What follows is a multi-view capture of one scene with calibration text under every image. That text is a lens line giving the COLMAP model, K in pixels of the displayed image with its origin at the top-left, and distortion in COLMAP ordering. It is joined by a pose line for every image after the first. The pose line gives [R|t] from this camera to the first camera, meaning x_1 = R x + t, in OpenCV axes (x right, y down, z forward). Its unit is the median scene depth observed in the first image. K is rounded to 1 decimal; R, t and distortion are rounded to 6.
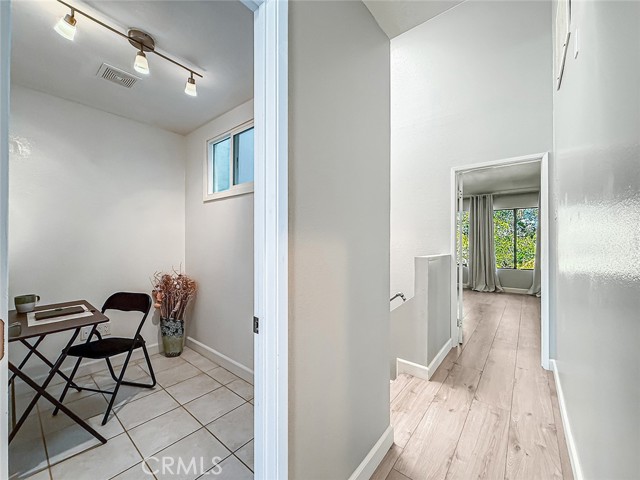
lens RADIAL K [[262.4, 0, 324.6], [0, 262.4, 240.0], [0, 0, 1]] dist [0.003633, 0.000103]
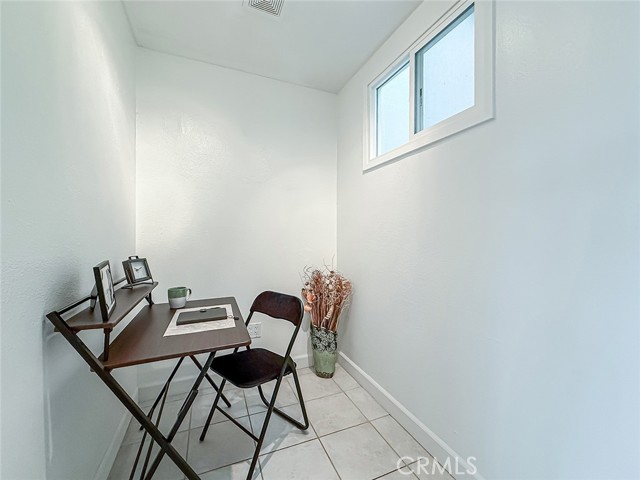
lens RADIAL K [[262.4, 0, 317.4], [0, 262.4, 238.6], [0, 0, 1]] dist [0.003633, 0.000103]
pose [[0.877044, 0.006449, -0.480367, -0.234724], [-0.002497, 0.999958, 0.008866, 0.031618], [0.480403, -0.006576, 0.877023, 0.326379]]
